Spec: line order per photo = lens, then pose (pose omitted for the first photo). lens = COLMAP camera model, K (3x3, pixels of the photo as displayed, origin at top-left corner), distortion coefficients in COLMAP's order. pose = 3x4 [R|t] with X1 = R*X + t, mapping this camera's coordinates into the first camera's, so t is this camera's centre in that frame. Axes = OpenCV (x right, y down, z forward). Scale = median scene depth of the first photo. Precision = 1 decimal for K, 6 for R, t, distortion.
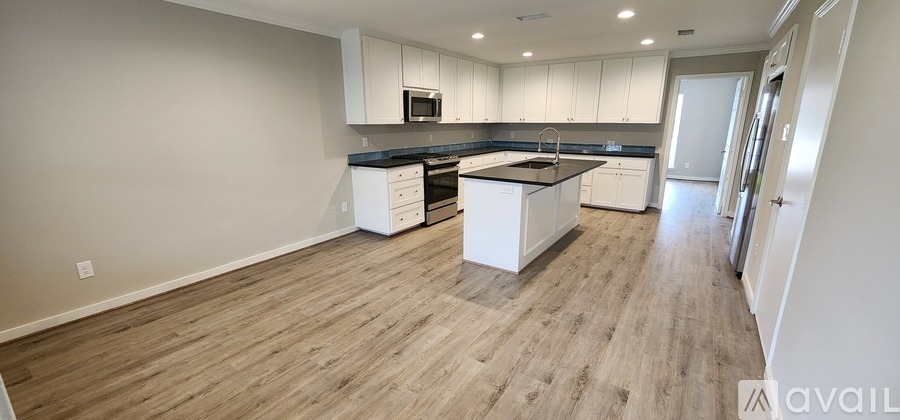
lens RADIAL K [[368.4, 0, 450.0], [0, 368.4, 210.0], [0, 0, 1]] dist [0.001136, 0.000047]
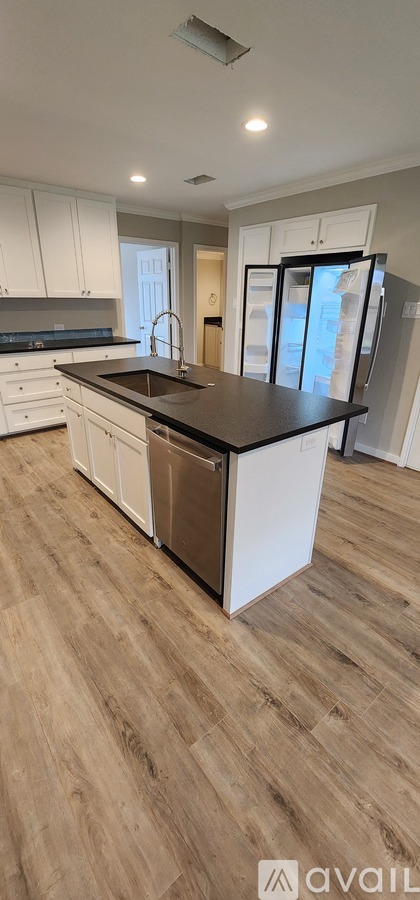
lens RADIAL K [[368.4, 0, 210.0], [0, 368.4, 450.0], [0, 0, 1]] dist [0.001136, 0.000047]
pose [[0.289942, -0.366943, 0.883904, -0.328549], [0.211277, 0.925332, 0.314837, -0.225722], [-0.933432, 0.095464, 0.345820, 0.915326]]
